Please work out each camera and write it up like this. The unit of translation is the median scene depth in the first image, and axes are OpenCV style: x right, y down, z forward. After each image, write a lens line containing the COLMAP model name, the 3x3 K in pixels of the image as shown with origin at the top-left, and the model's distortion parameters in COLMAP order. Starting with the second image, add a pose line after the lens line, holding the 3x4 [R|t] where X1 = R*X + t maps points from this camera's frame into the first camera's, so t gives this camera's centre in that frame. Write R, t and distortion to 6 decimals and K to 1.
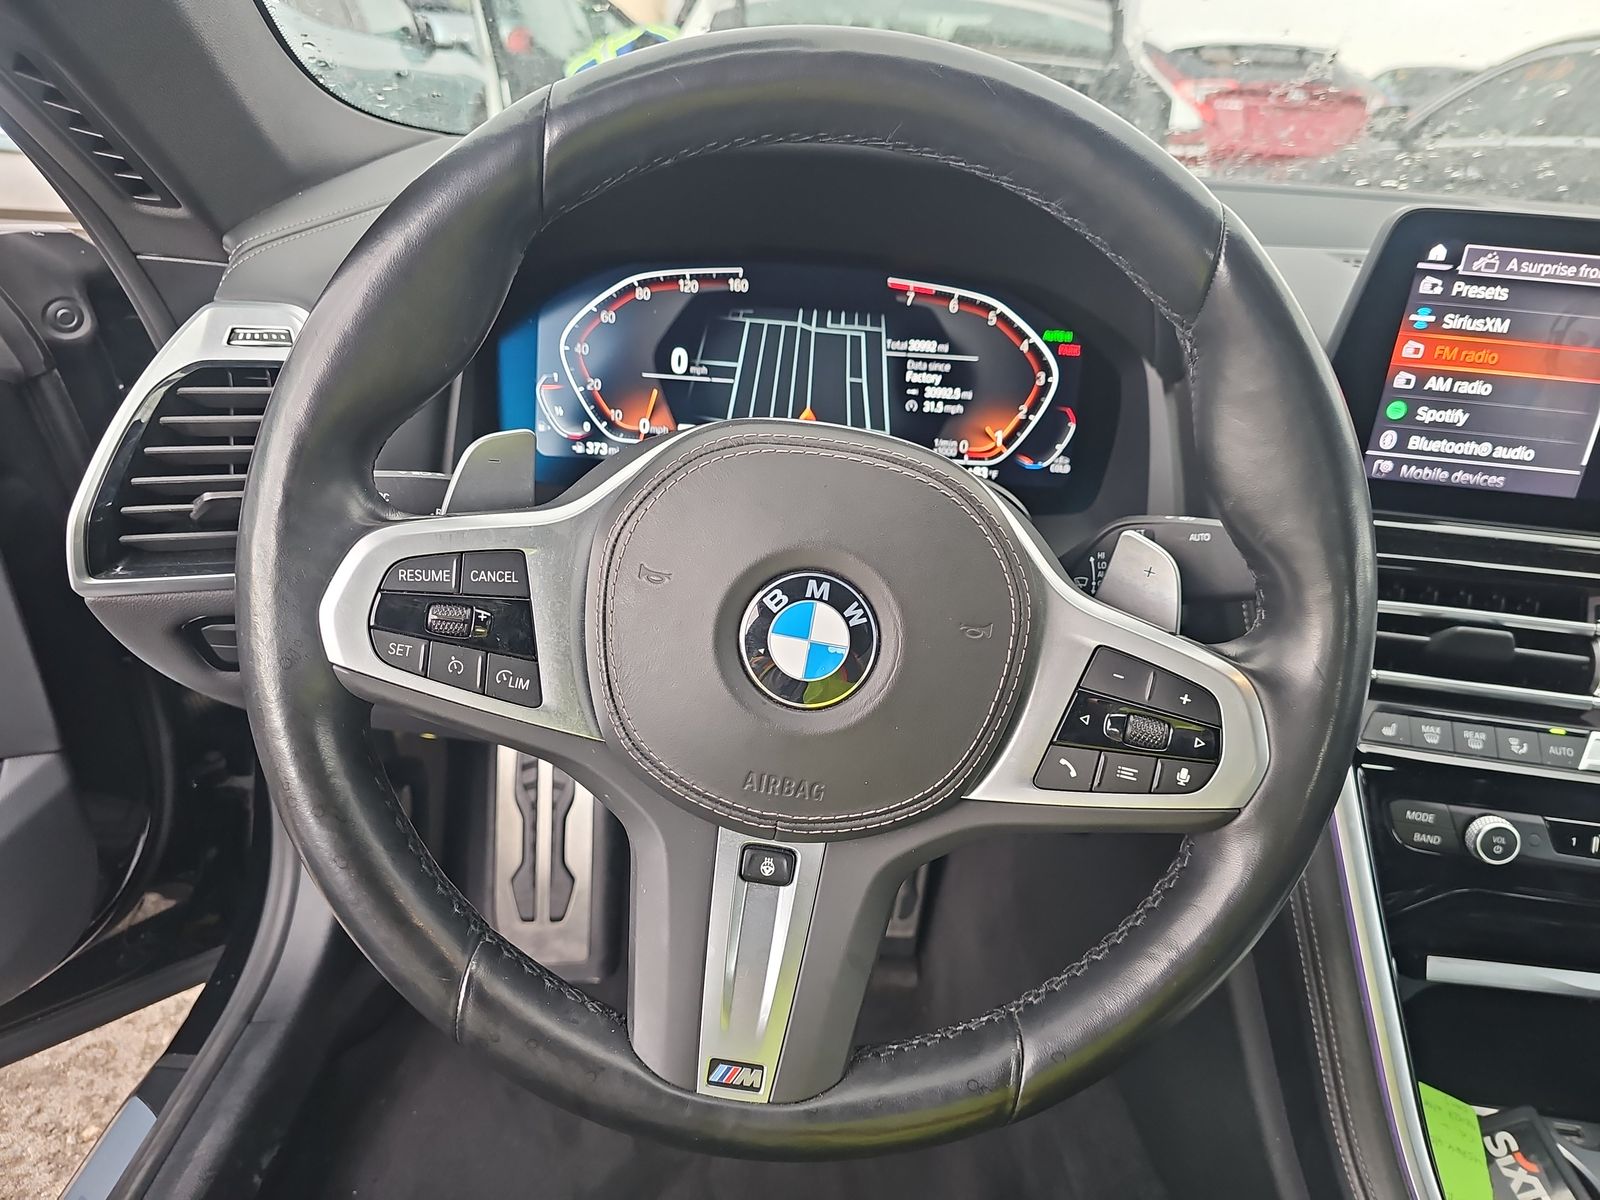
lens RADIAL K [[1100.4, 0, 800.0], [0, 1100.4, 600.0], [0, 0, 1]] dist [0.048451, -0.002270]
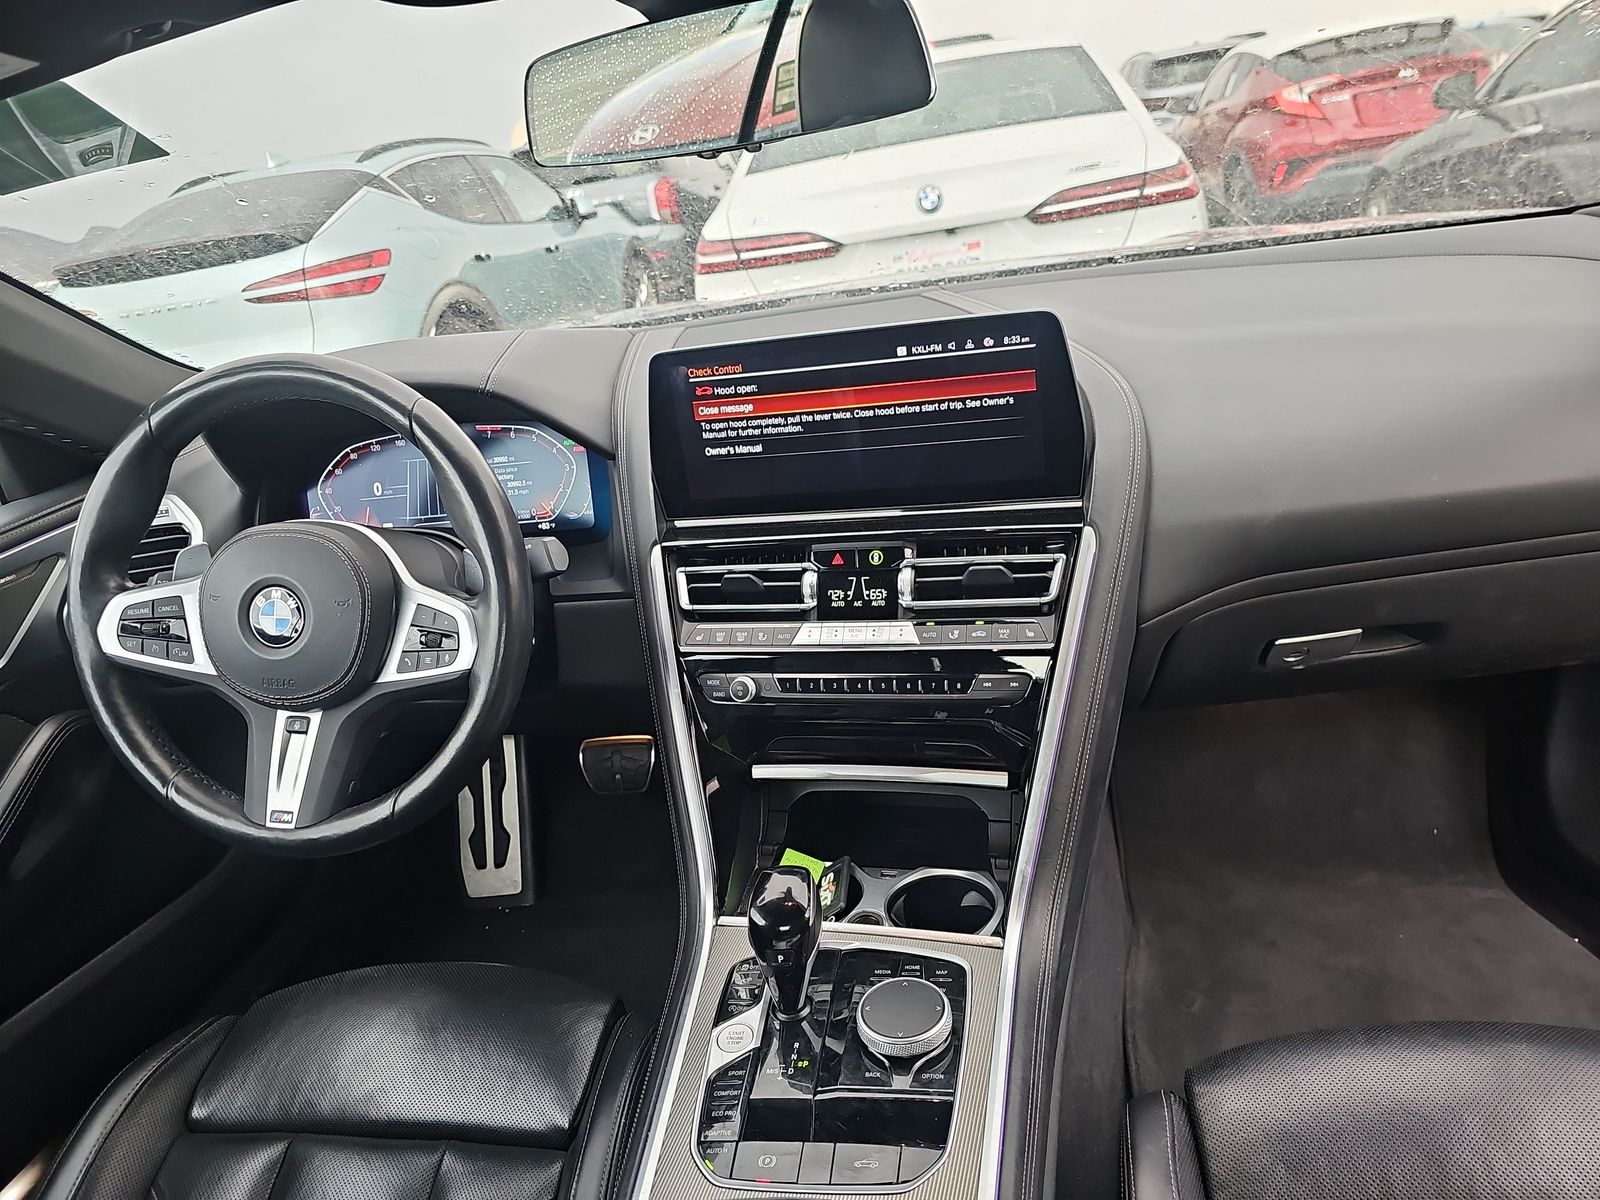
lens RADIAL K [[1100.4, 0, 800.0], [0, 1100.4, 600.0], [0, 0, 1]] dist [0.048451, -0.002270]
pose [[0.966786, -0.131659, -0.219069, 0.961692], [0.117717, 0.990167, -0.075580, 0.186526], [0.226866, 0.047282, 0.972778, -0.614086]]
